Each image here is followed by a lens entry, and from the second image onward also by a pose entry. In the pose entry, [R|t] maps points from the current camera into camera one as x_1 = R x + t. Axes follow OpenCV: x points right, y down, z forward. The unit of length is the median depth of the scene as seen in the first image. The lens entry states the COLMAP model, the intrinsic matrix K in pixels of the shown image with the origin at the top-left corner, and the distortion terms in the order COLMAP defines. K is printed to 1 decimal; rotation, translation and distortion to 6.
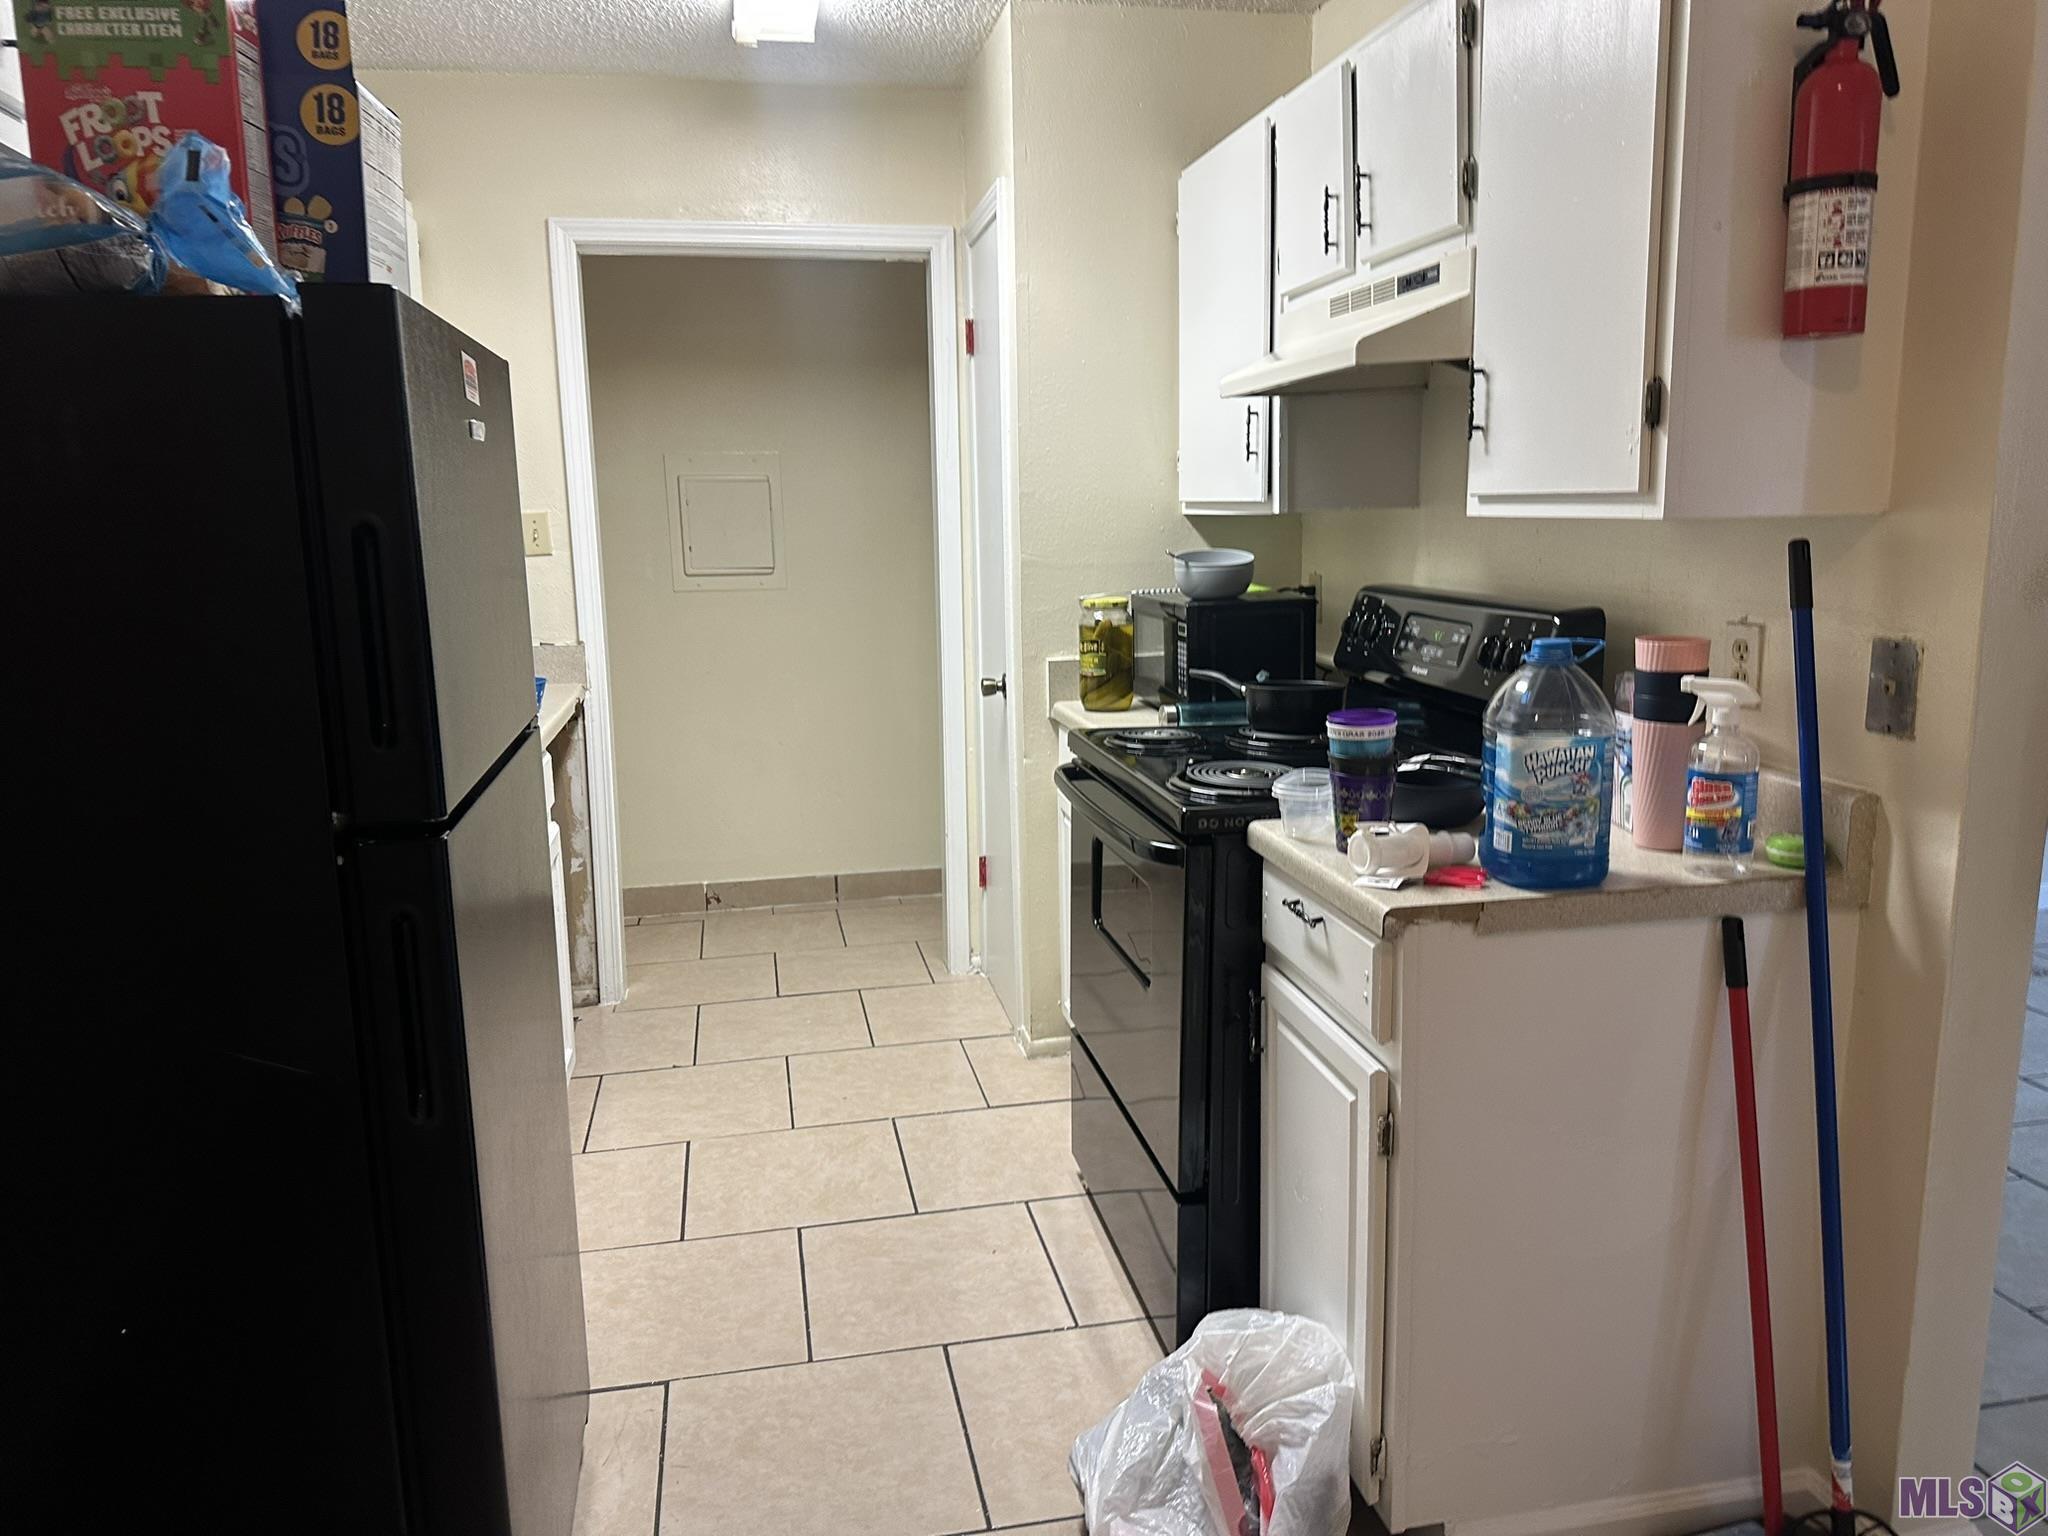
lens RADIAL K [[1446.8, 0, 1031.3], [0, 1446.8, 757.4], [0, 0, 1]] dist [0.036566, -0.006762]
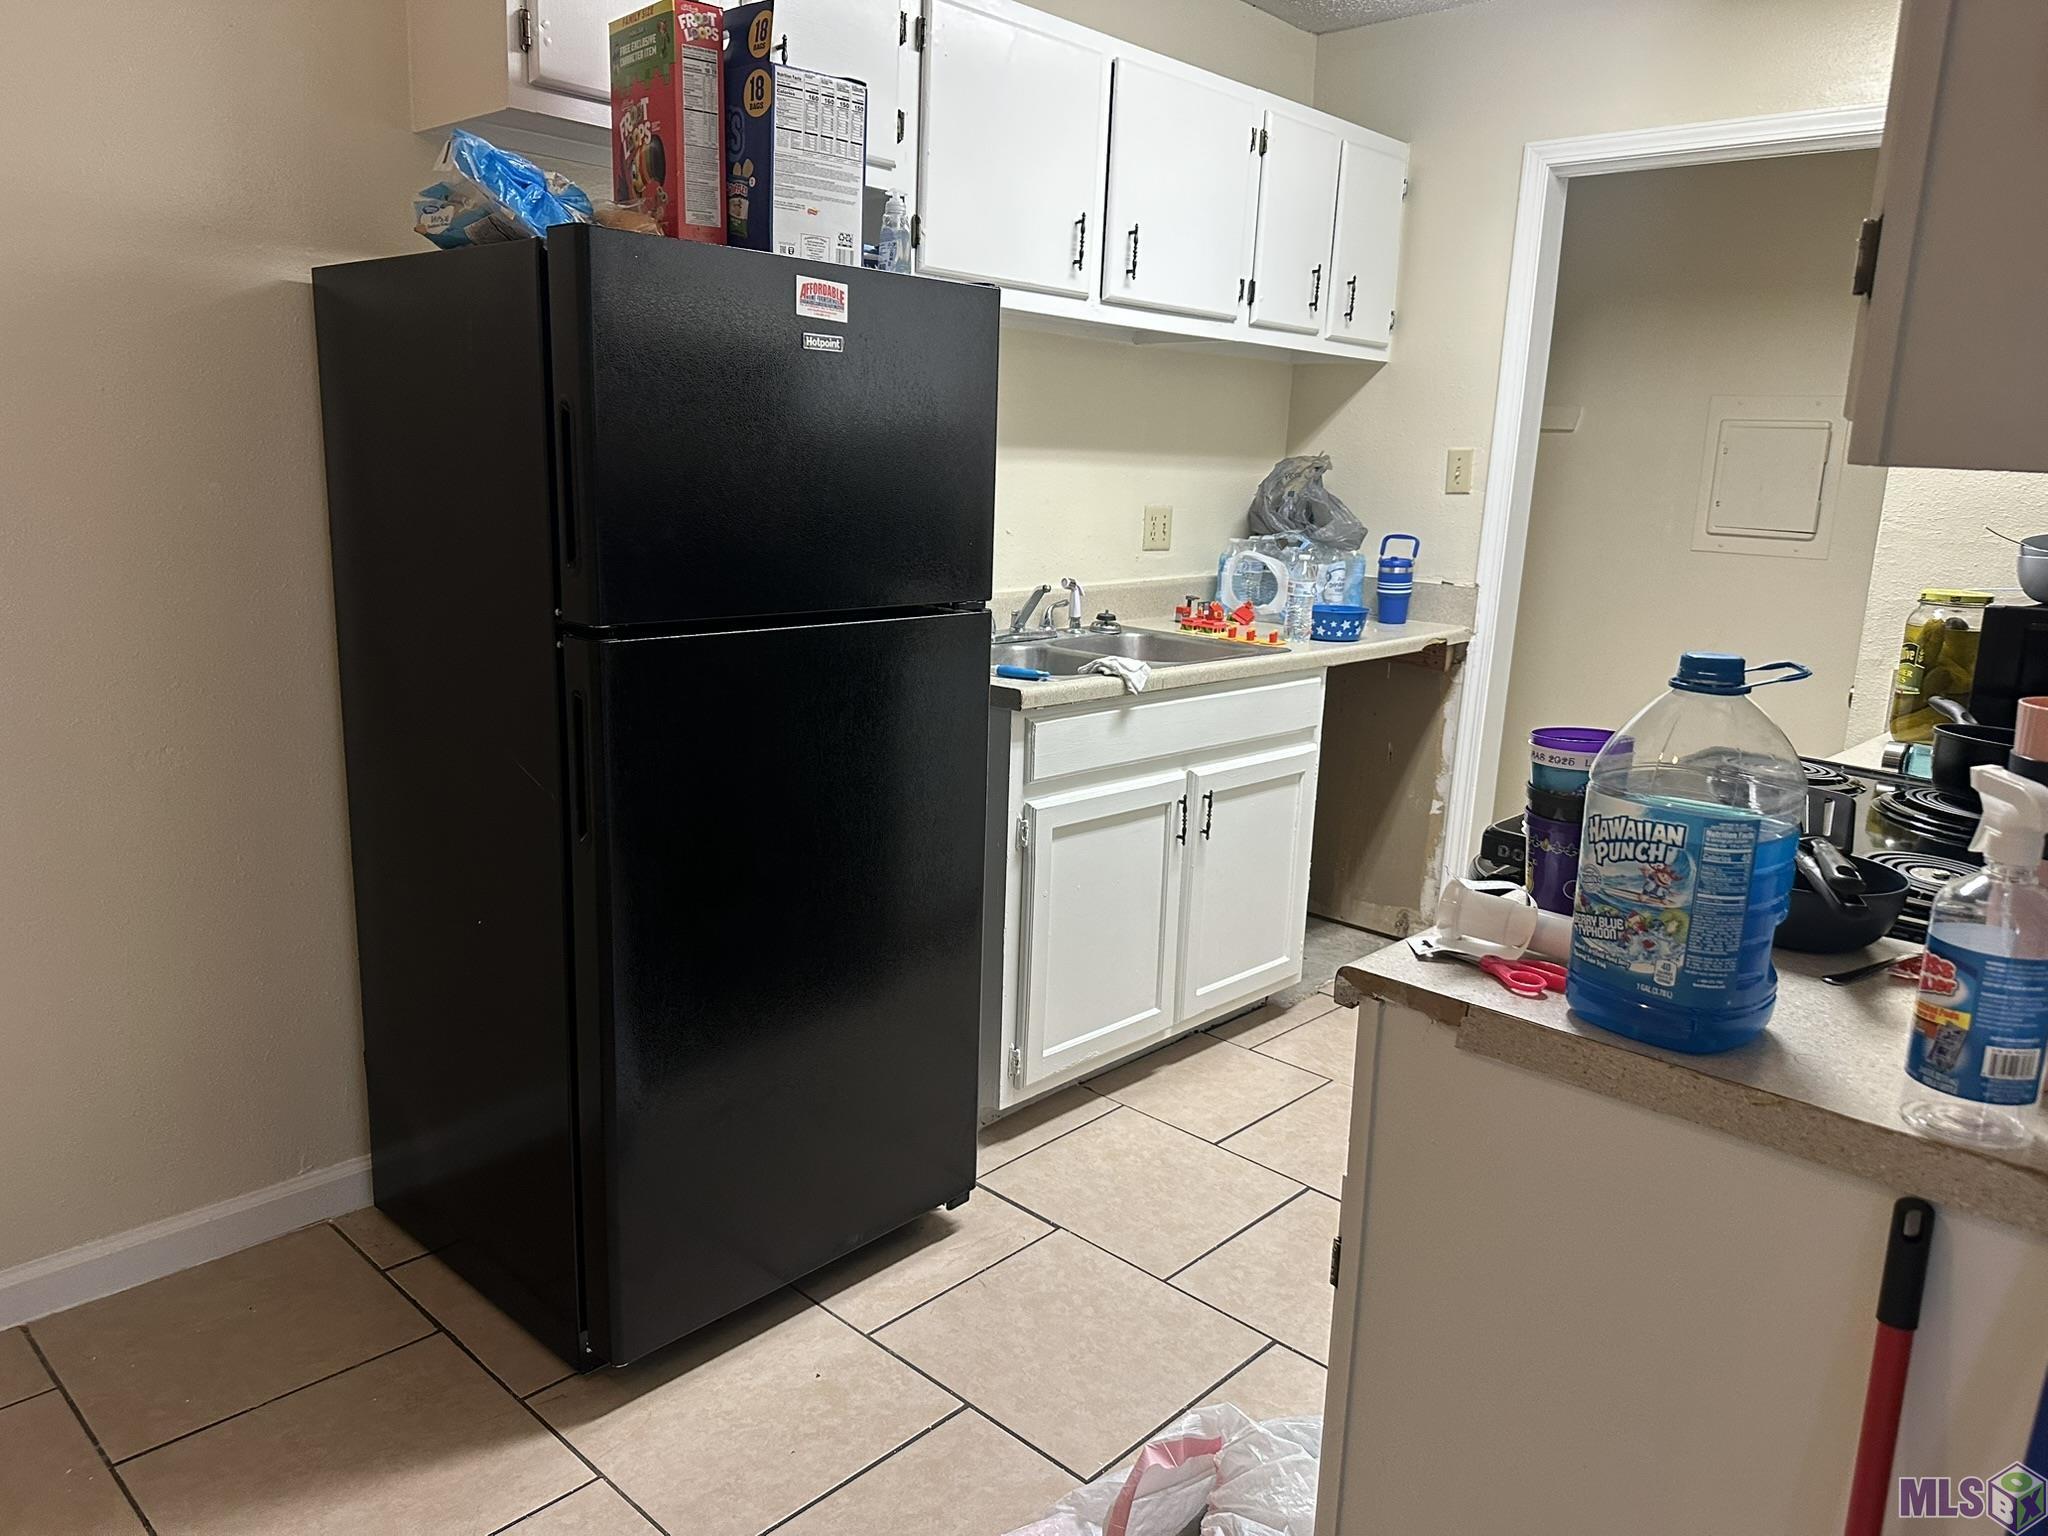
lens RADIAL K [[1446.8, 0, 1031.8], [0, 1446.8, 770.0], [0, 0, 1]] dist [0.036566, -0.006762]
pose [[0.582897, 0.215693, -0.783395, 0.702108], [-0.187995, 0.973764, 0.128227, -0.058875], [0.790499, 0.072531, 0.608153, 0.396613]]
